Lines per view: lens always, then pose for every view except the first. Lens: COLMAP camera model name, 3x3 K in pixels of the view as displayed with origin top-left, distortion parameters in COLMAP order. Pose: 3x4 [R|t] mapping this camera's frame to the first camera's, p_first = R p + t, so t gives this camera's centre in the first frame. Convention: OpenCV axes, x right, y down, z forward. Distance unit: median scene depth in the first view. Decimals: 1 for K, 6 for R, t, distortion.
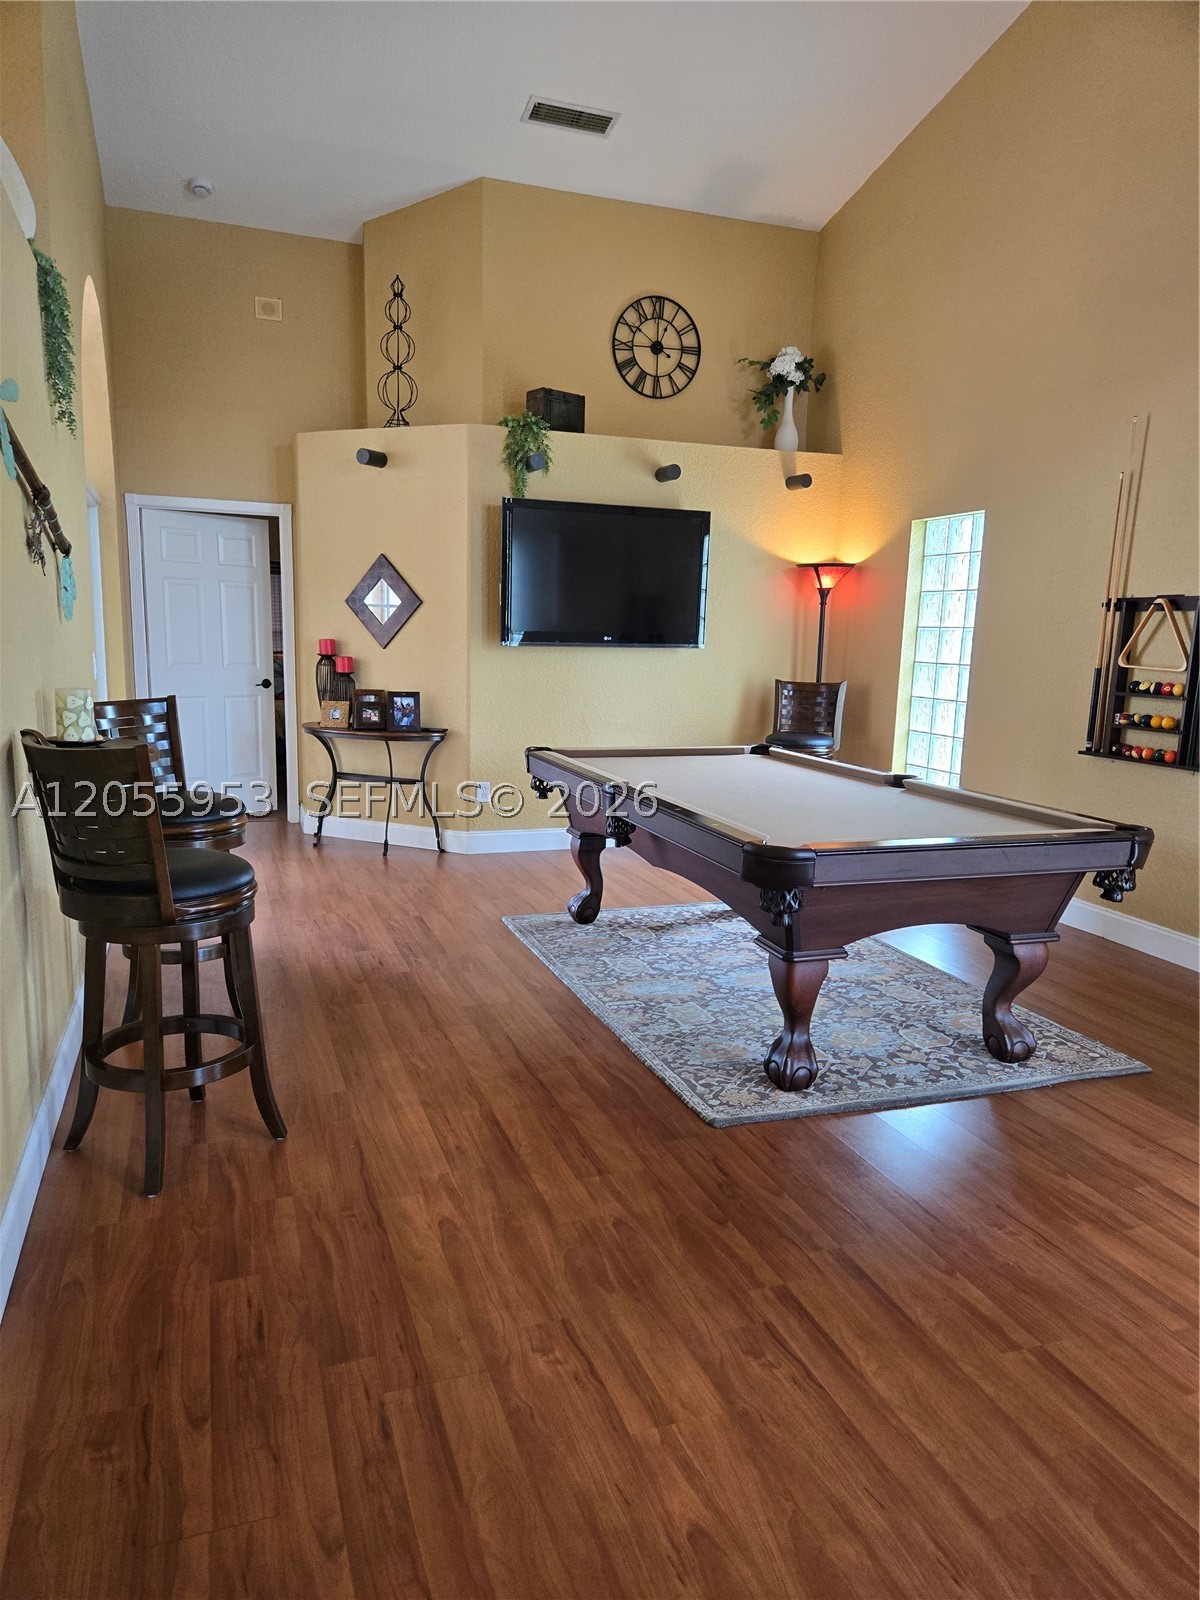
lens RADIAL K [[1083.8, 0, 588.8], [0, 1083.8, 800.4], [0, 0, 1]] dist [0.068719, -0.044400]
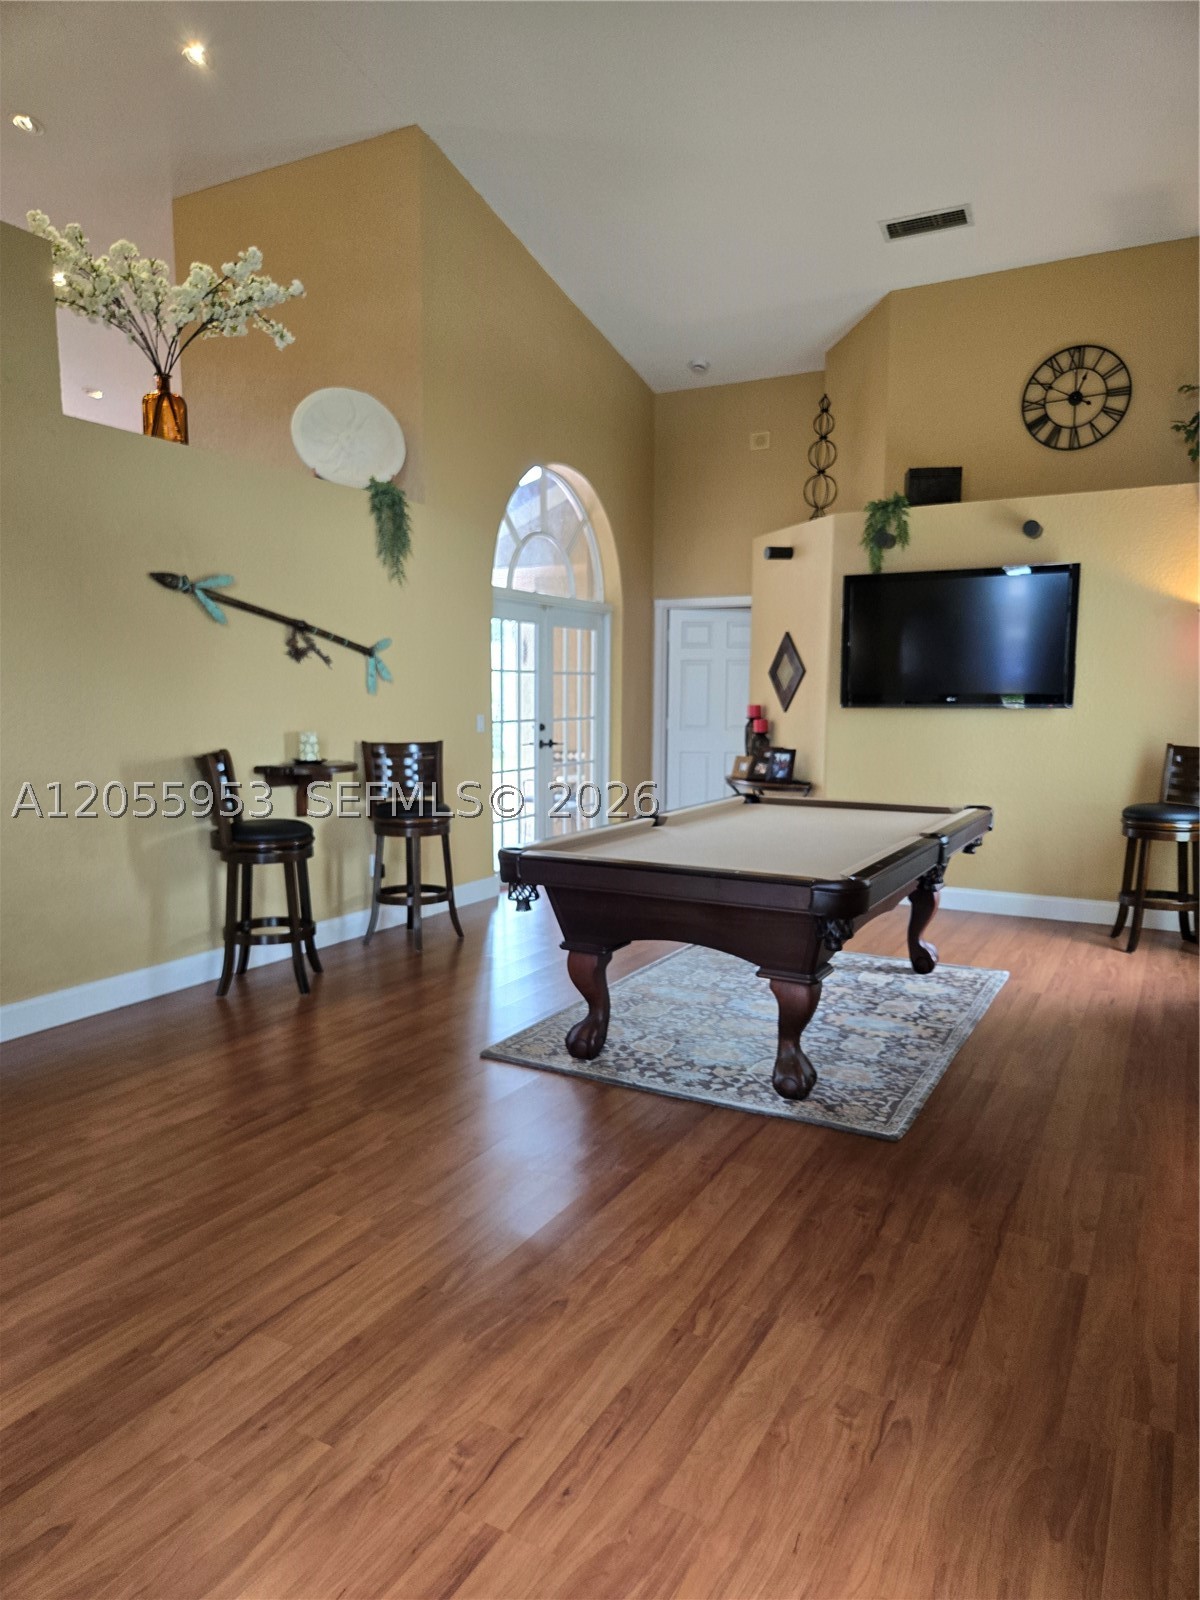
lens RADIAL K [[1083.8, 0, 584.0], [0, 1083.8, 800.7], [0, 0, 1]] dist [0.068719, -0.044400]
pose [[0.662372, 0.055521, -0.747115, 0.680923], [-0.104284, 0.994374, -0.018559, -0.001528], [0.741882, 0.090206, 0.664435, 0.096774]]
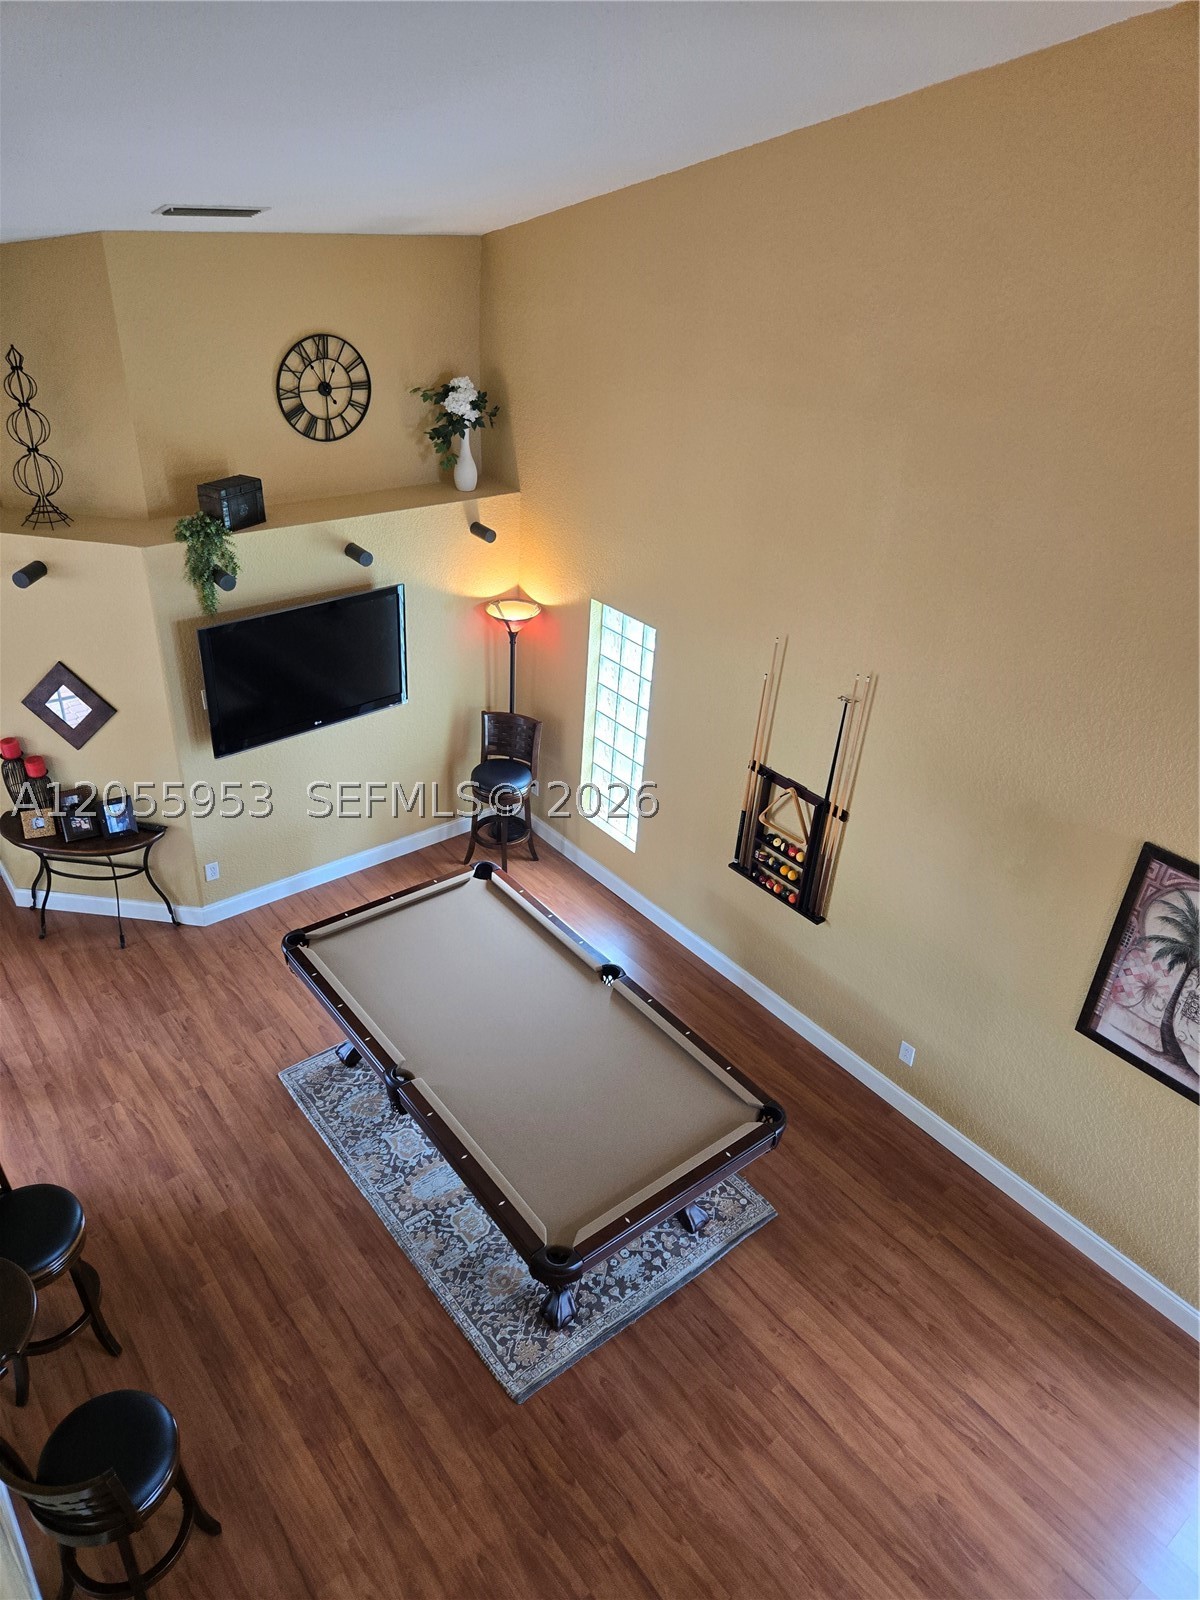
lens RADIAL K [[1083.8, 0, 595.7], [0, 1083.8, 779.7], [0, 0, 1]] dist [0.068719, -0.044400]
pose [[0.943300, -0.142096, 0.299991, -0.064051], [0.021913, 0.928429, 0.370864, -0.587019], [-0.331219, -0.343262, 0.878900, -0.028476]]
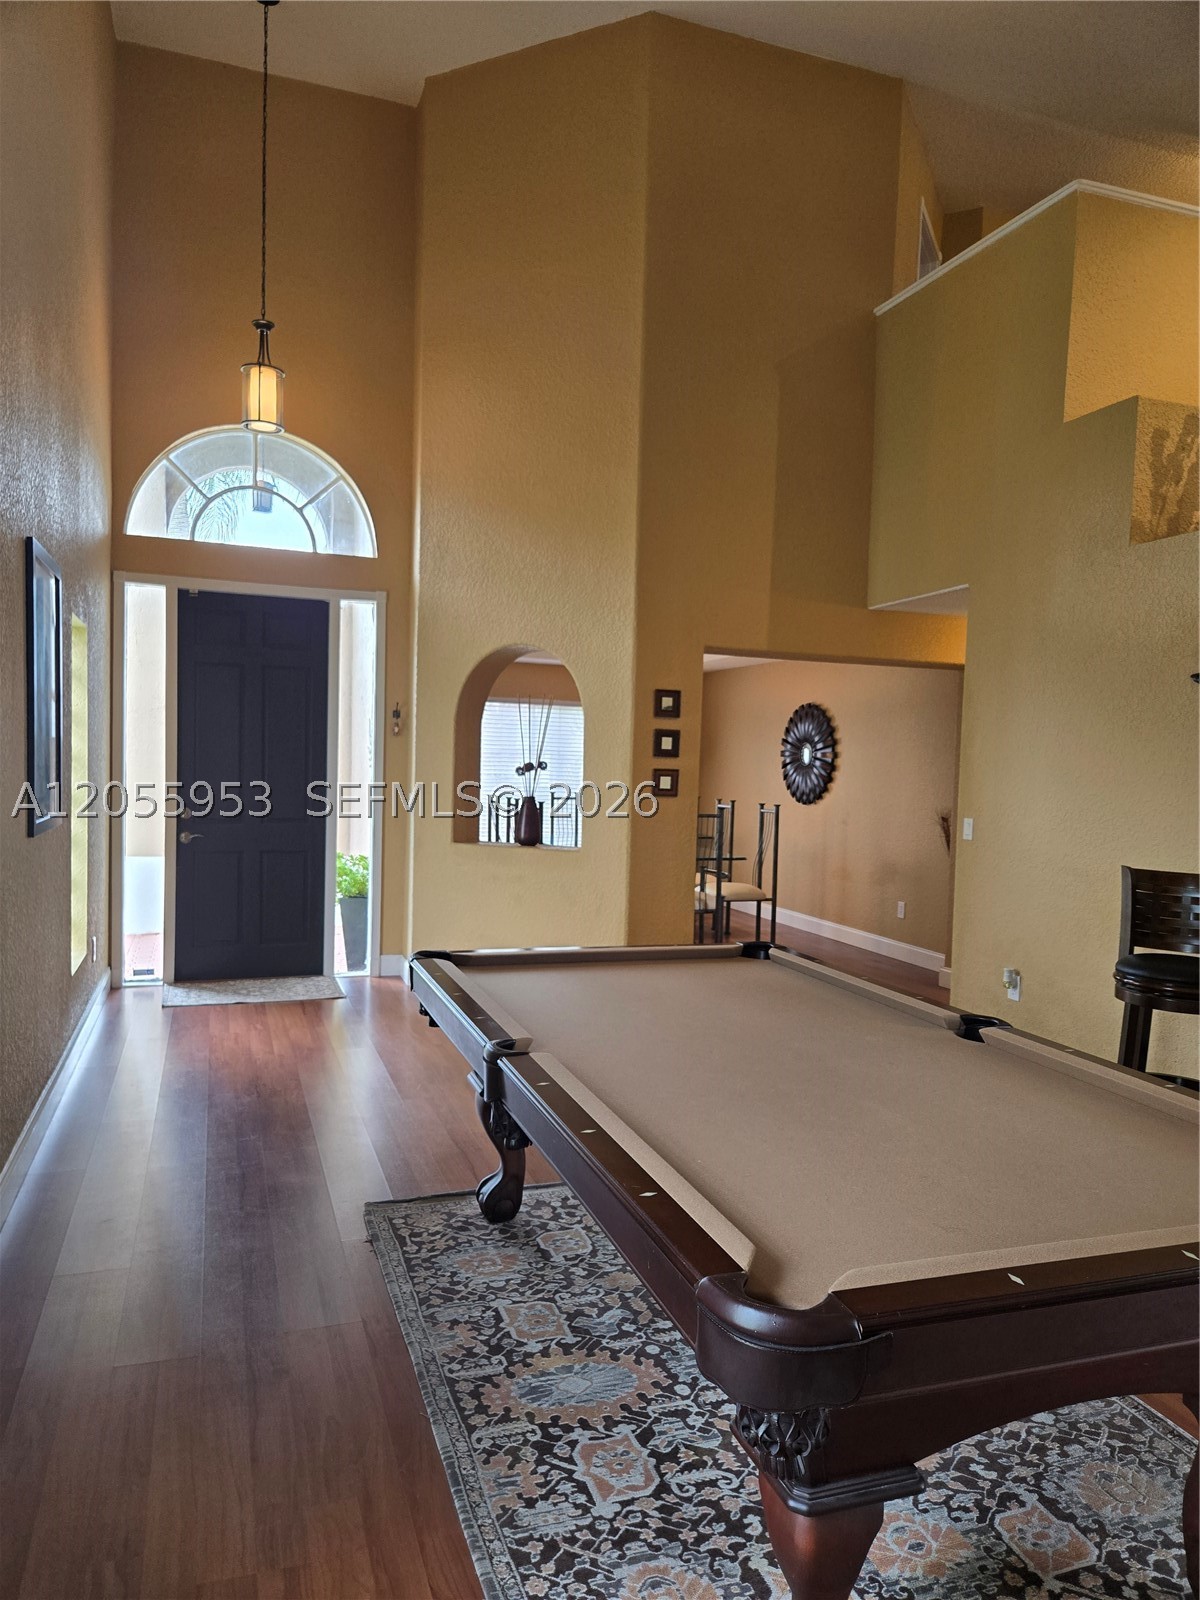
lens RADIAL K [[1083.8, 0, 603.8], [0, 1083.8, 805.9], [0, 0, 1]] dist [0.068719, -0.044400]
pose [[-0.998157, -0.060487, -0.004879, 0.214447], [-0.060307, 0.979825, 0.190543, -0.203948], [-0.006745, 0.190486, -0.981667, 1.263037]]
